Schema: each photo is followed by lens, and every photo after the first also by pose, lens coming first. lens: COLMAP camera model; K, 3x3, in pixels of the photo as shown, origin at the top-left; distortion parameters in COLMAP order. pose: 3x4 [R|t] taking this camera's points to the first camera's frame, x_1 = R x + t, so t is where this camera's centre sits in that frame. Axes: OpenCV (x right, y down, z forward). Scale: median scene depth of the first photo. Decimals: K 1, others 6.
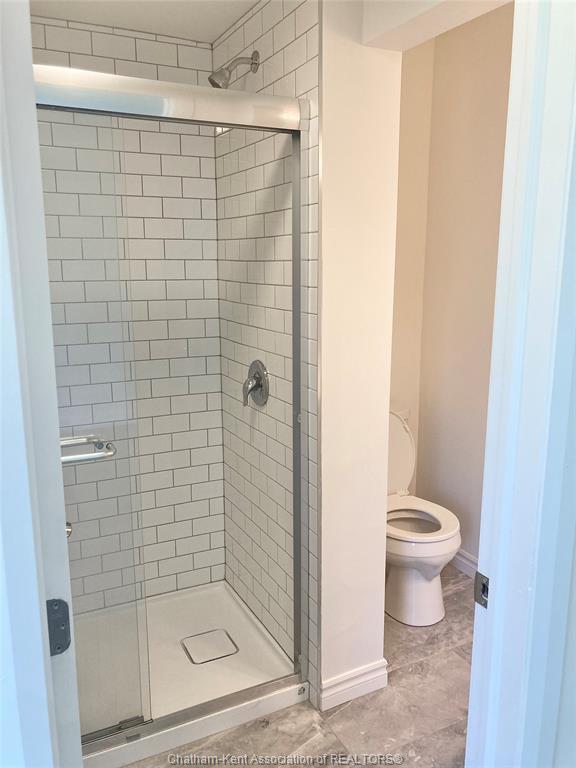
lens RADIAL K [[630.1, 0, 286.3], [0, 630.1, 384.9], [0, 0, 1]] dist [0.040069, -0.050000]
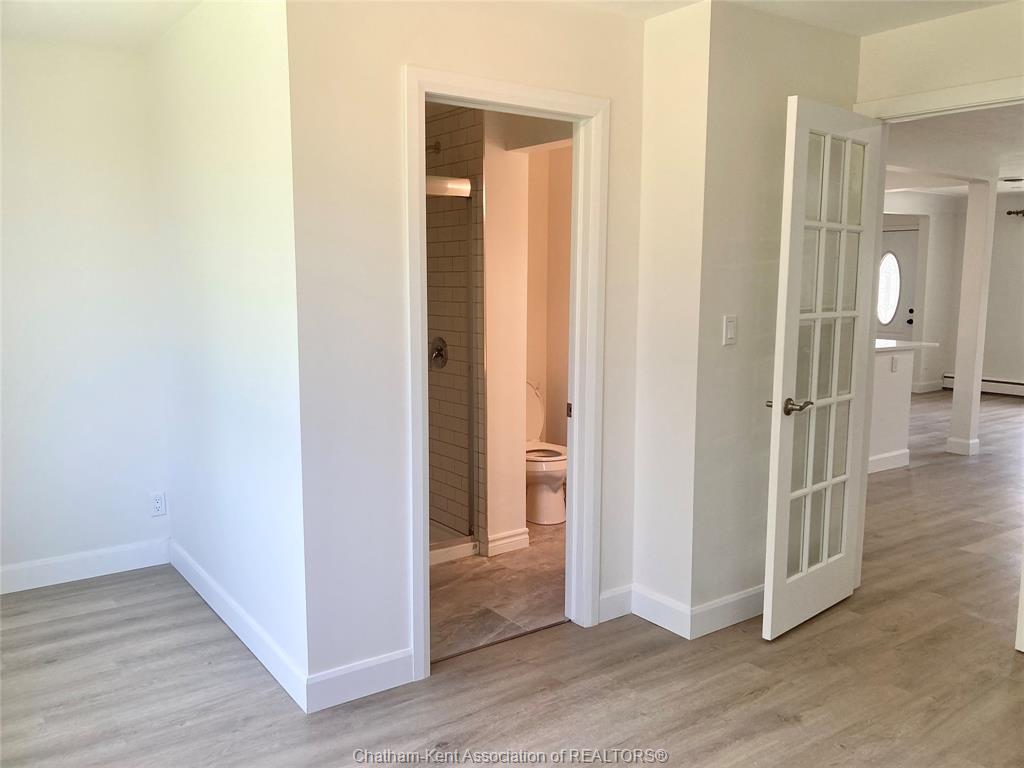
lens RADIAL K [[840.1, 0, 516.3], [0, 840.1, 385.2], [0, 0, 1]] dist [0.040069, -0.050000]
pose [[0.986872, -0.010957, 0.161130, -0.200487], [0.022588, 0.997254, -0.070532, 0.233587], [-0.159915, 0.073246, 0.984410, -1.058172]]
